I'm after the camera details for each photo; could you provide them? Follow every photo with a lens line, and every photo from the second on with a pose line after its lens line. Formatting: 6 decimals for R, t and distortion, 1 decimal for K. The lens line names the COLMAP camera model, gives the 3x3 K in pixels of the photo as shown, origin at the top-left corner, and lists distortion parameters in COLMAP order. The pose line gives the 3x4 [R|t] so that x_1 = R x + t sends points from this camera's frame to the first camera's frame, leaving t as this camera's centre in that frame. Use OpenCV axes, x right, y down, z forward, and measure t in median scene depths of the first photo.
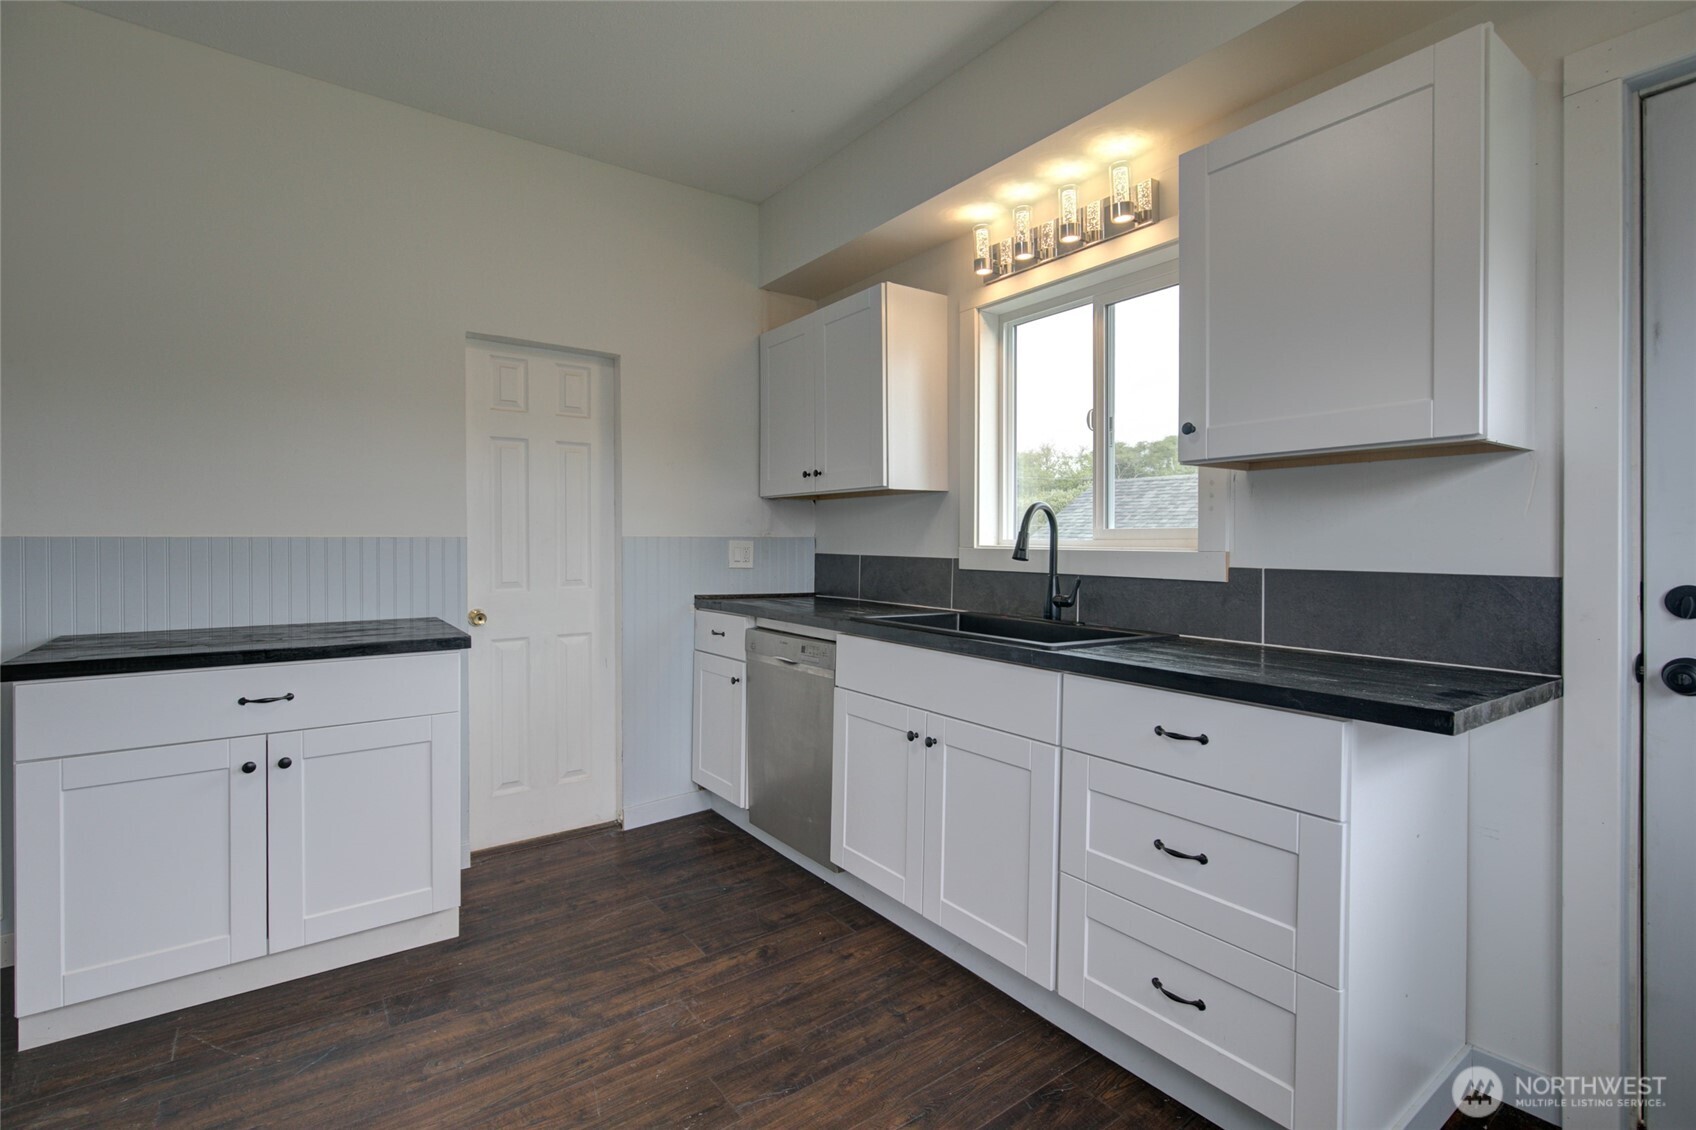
lens RADIAL K [[789.6, 0, 841.3], [0, 789.6, 543.0], [0, 0, 1]] dist [-0.000316, -0.000117]
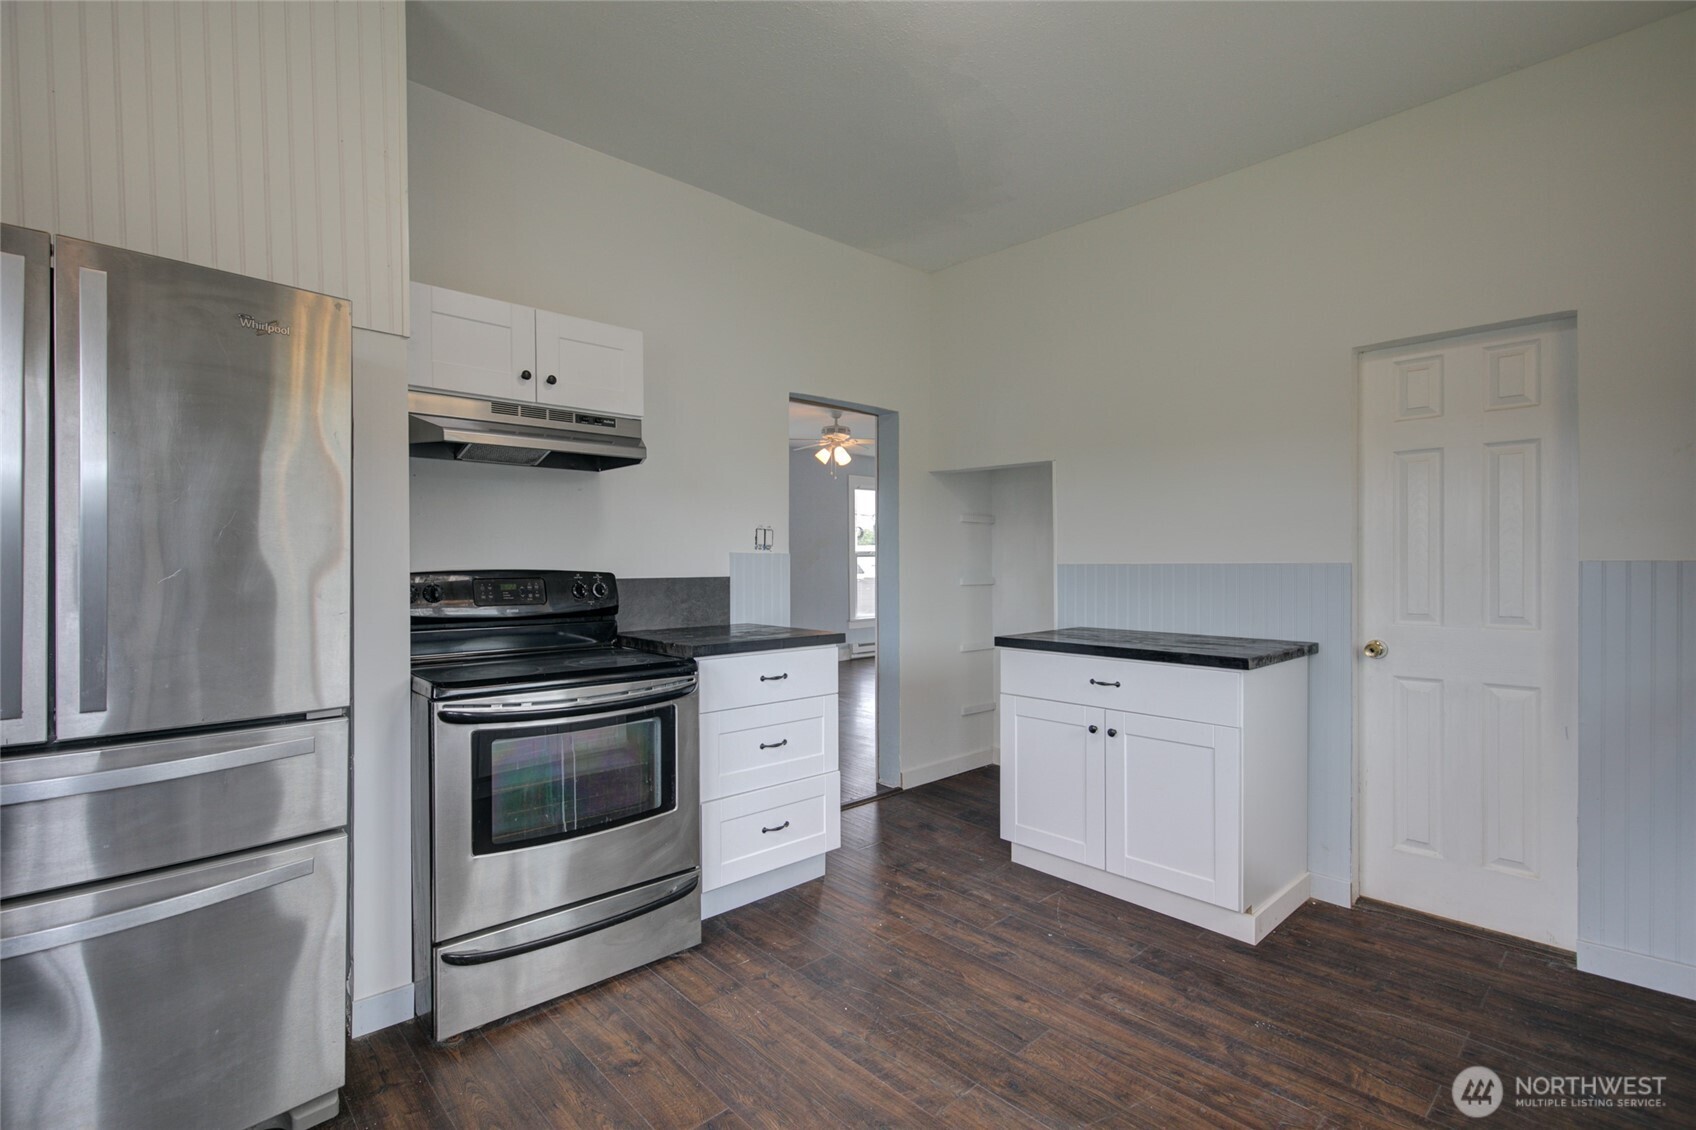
lens RADIAL K [[788.2, 0, 848.0], [0, 788.2, 565.0], [0, 0, 1]] dist [-0.000205, 0.000410]
pose [[0.107748, 0.001316, -0.994177, 0.582168], [-0.001491, 0.999998, 0.001162, -0.007368], [0.994177, 0.001357, 0.107750, 0.412620]]
